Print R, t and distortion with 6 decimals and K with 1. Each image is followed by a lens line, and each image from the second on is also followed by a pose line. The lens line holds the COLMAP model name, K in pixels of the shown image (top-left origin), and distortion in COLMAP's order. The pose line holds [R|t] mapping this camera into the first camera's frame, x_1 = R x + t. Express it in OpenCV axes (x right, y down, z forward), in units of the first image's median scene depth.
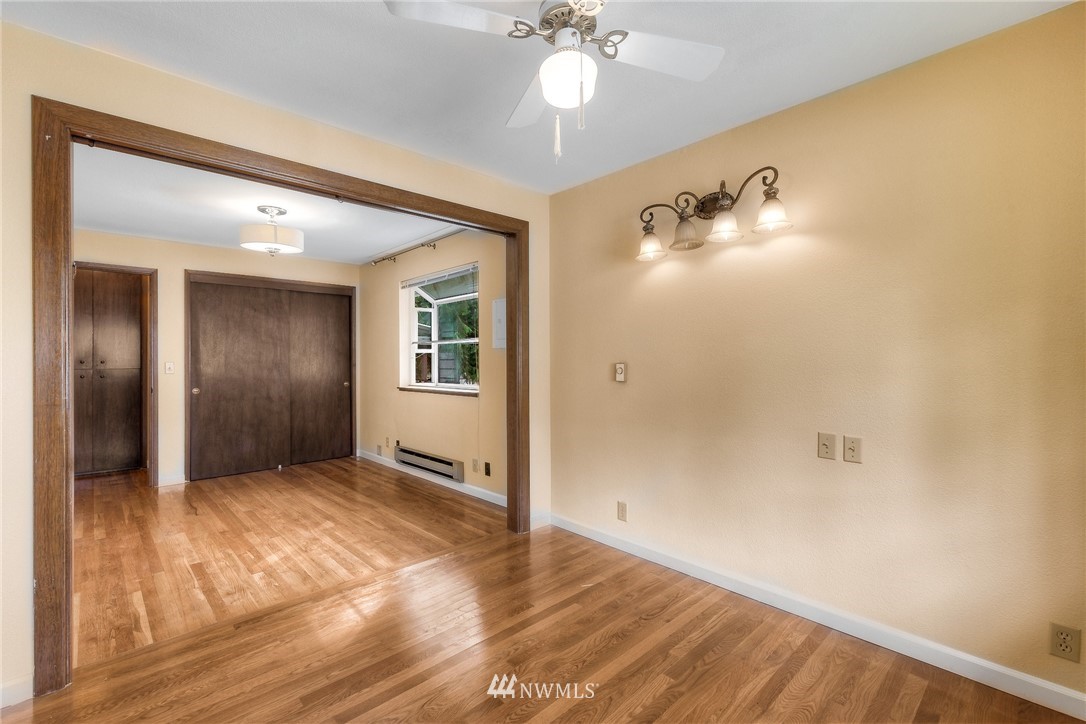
lens RADIAL K [[471.4, 0, 542.0], [0, 471.4, 358.7], [0, 0, 1]] dist [0.000528, -0.000814]
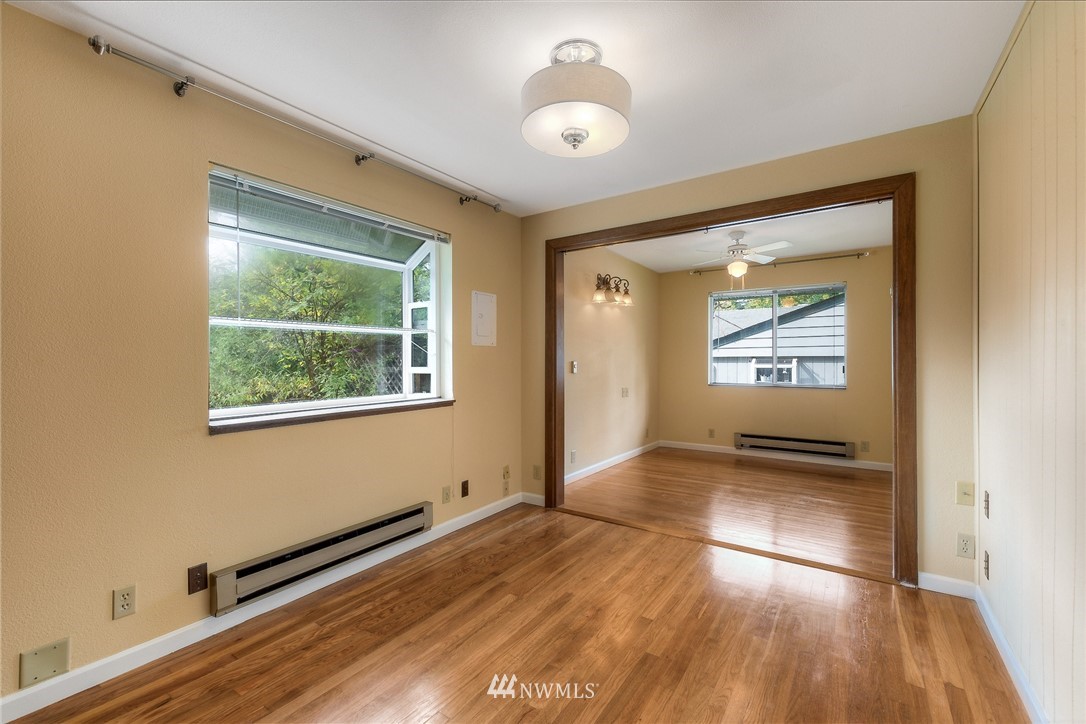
lens RADIAL K [[471.4, 0, 541.5], [0, 471.4, 362.0], [0, 0, 1]] dist [0.000528, -0.000814]
pose [[-0.209921, 0.003808, 0.977711, -0.940743], [0.004928, 0.999984, -0.002837, 0.011389], [-0.977706, 0.004223, -0.209936, 1.015614]]
